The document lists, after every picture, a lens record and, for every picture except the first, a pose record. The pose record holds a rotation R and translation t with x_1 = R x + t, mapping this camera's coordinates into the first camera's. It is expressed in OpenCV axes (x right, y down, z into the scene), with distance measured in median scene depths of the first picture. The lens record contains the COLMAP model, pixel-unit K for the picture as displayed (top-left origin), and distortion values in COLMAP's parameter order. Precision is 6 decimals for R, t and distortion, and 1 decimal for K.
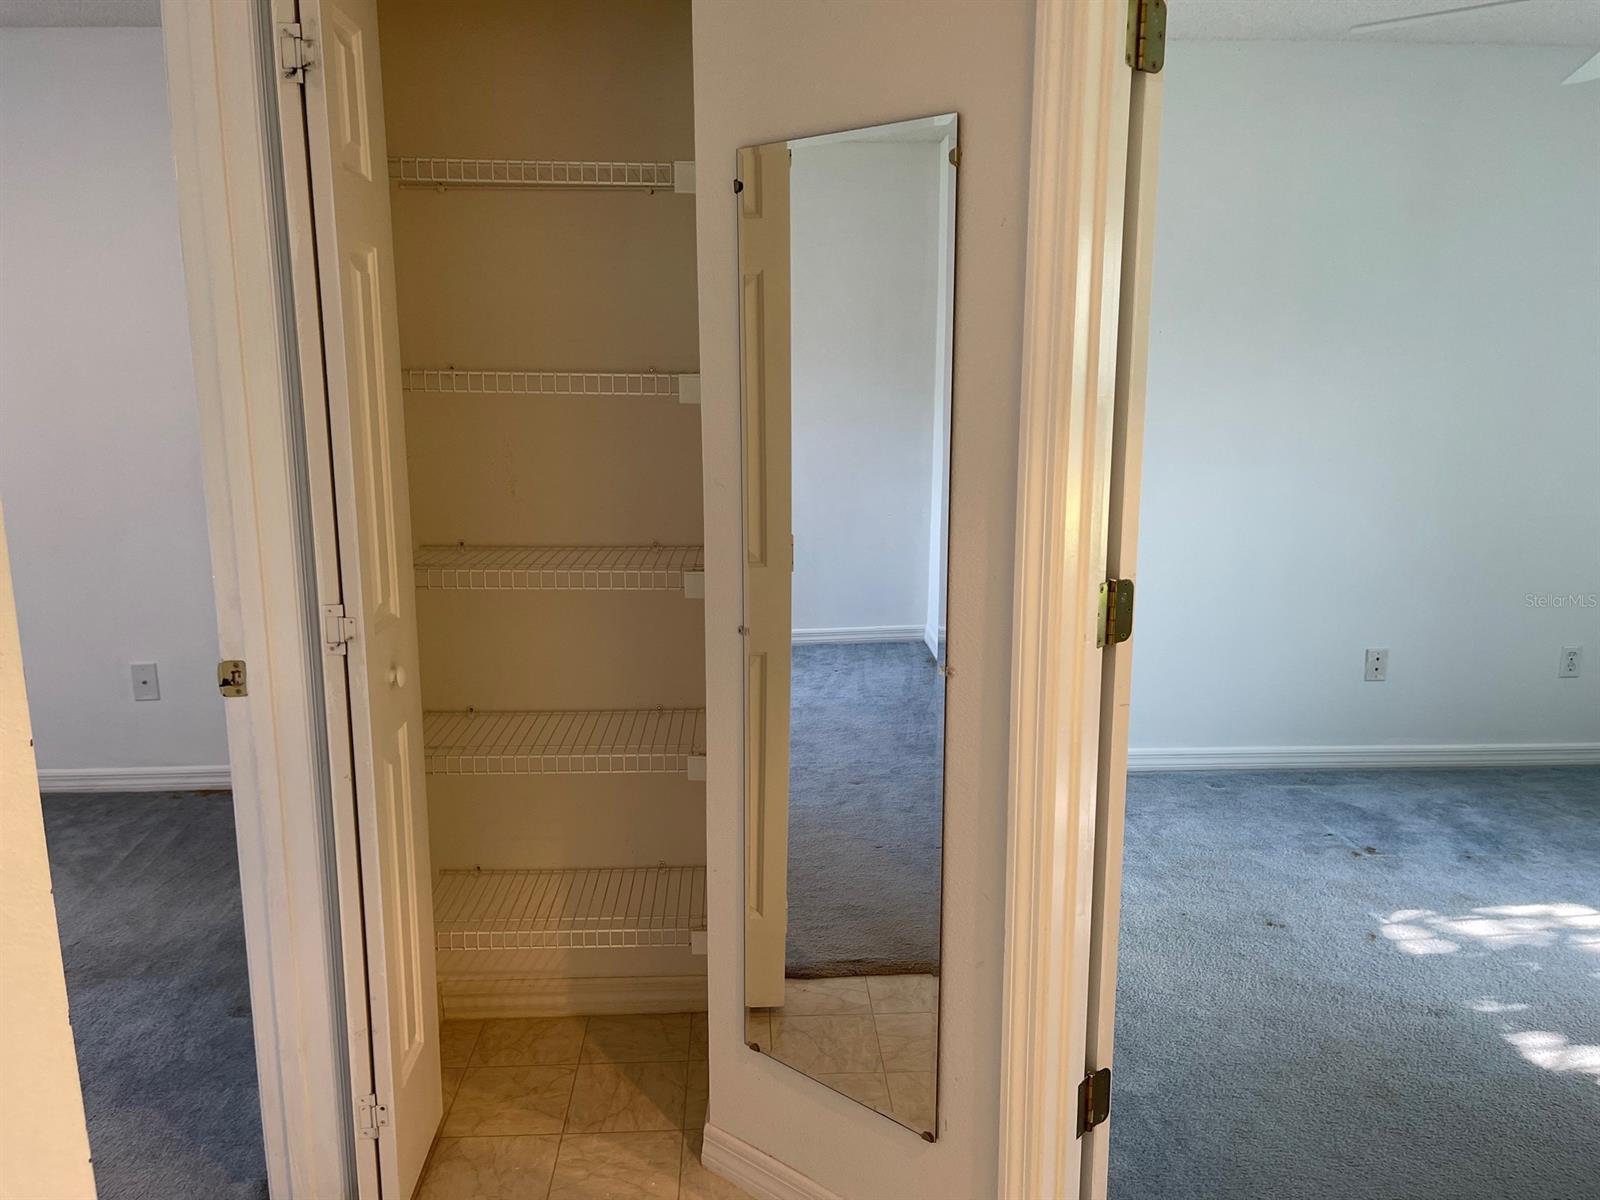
lens RADIAL K [[1208.2, 0, 797.6], [0, 1208.2, 592.9], [0, 0, 1]] dist [0.066163, -0.089195]
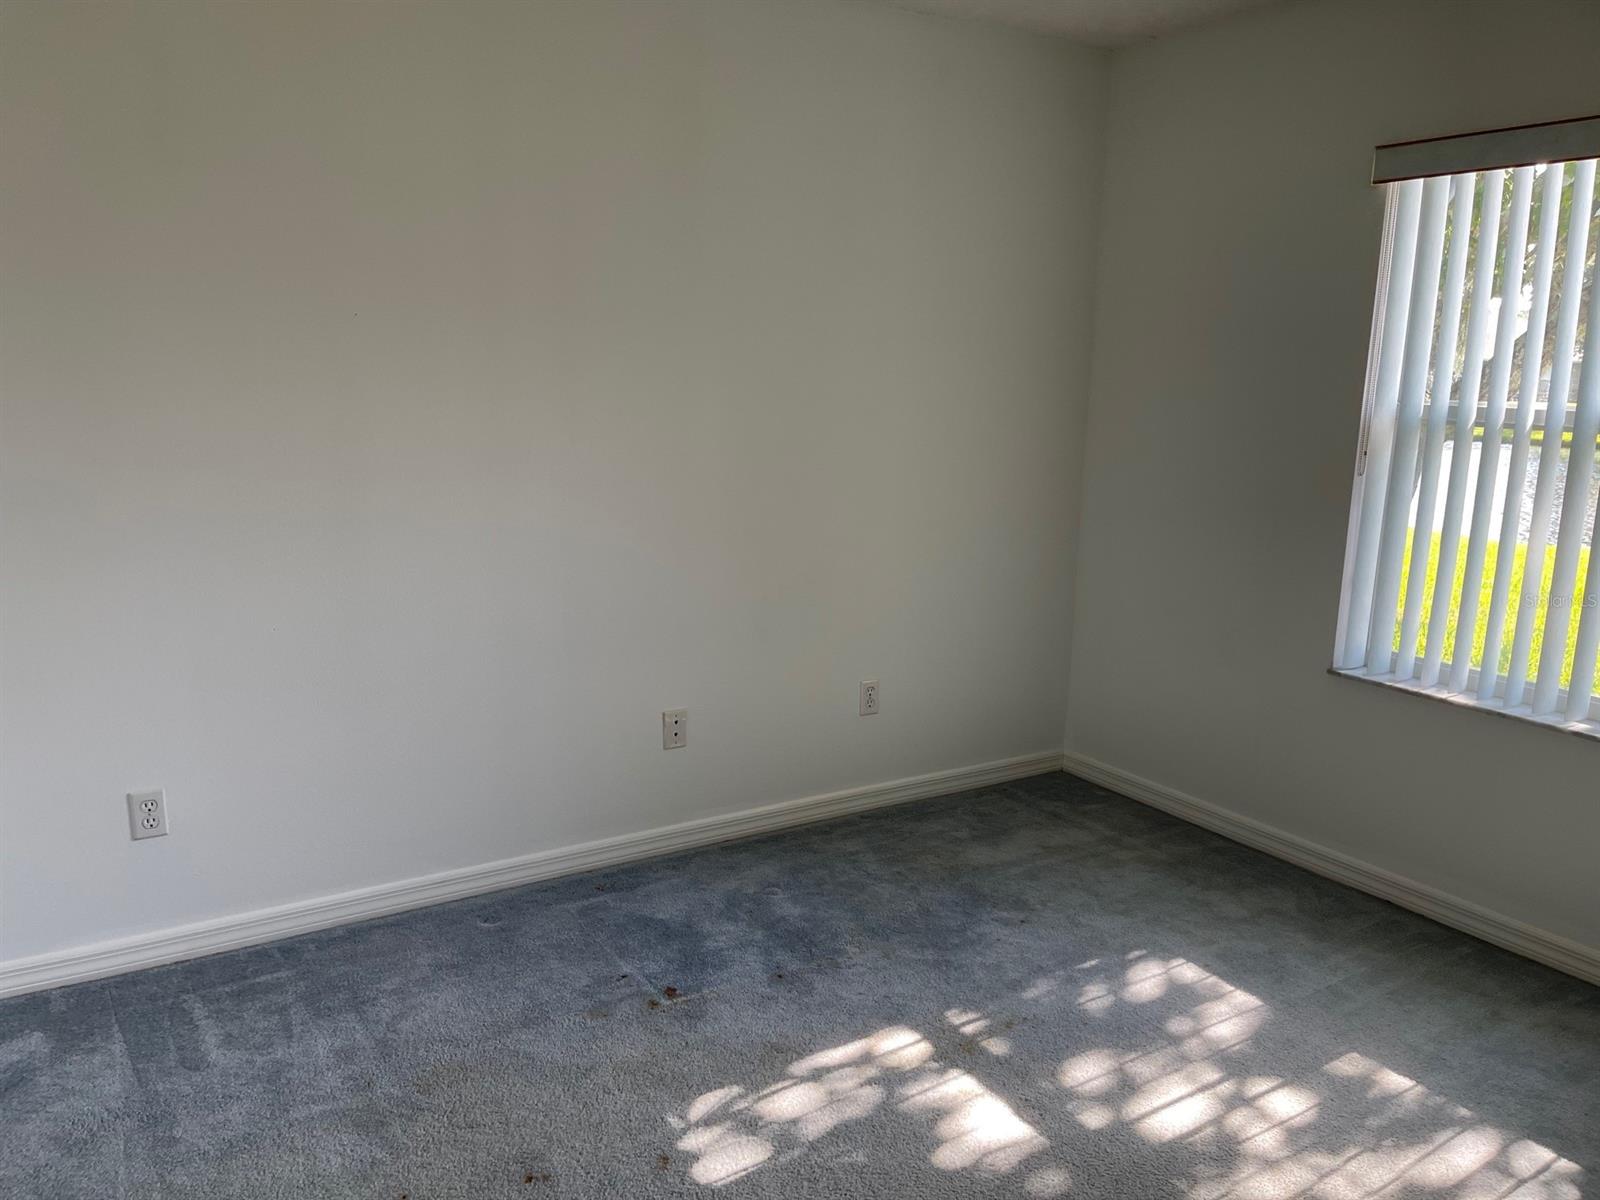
lens RADIAL K [[1208.2, 0, 797.0], [0, 1208.2, 593.9], [0, 0, 1]] dist [0.066163, -0.089195]
pose [[0.872631, -0.074814, 0.482616, 0.178004], [0.074553, 0.997021, 0.019755, -0.049633], [-0.482656, 0.018741, 0.875609, 0.268876]]
